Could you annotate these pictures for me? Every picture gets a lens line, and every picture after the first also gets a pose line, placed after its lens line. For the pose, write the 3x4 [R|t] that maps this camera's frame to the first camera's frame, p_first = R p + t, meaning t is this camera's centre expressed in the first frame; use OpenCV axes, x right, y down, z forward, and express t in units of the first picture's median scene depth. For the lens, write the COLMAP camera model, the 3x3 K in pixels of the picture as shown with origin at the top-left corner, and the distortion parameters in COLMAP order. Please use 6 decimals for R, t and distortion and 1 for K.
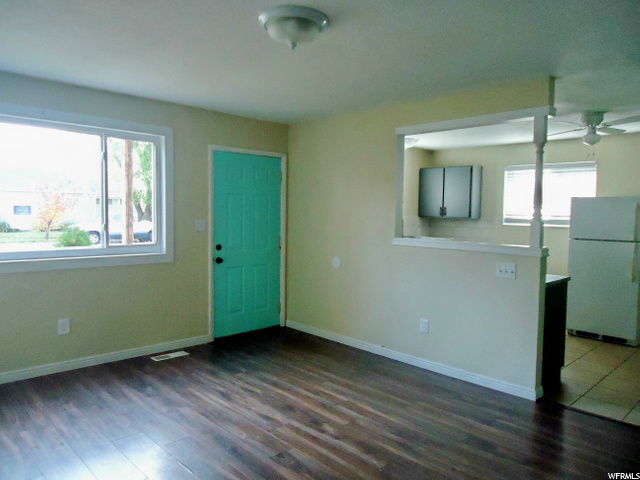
lens RADIAL K [[465.3, 0, 320.0], [0, 465.3, 240.0], [0, 0, 1]] dist [0.002055, 0.003769]
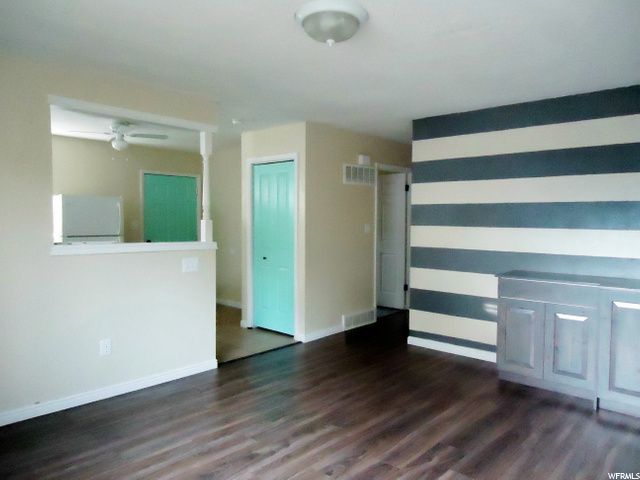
lens RADIAL K [[465.3, 0, 320.0], [0, 465.3, 240.0], [0, 0, 1]] dist [0.002055, 0.003769]
pose [[-0.060349, -0.062966, 0.996189, -0.823145], [0.049566, 0.996588, 0.065994, -0.058955], [-0.996946, 0.053360, -0.057022, 0.865578]]
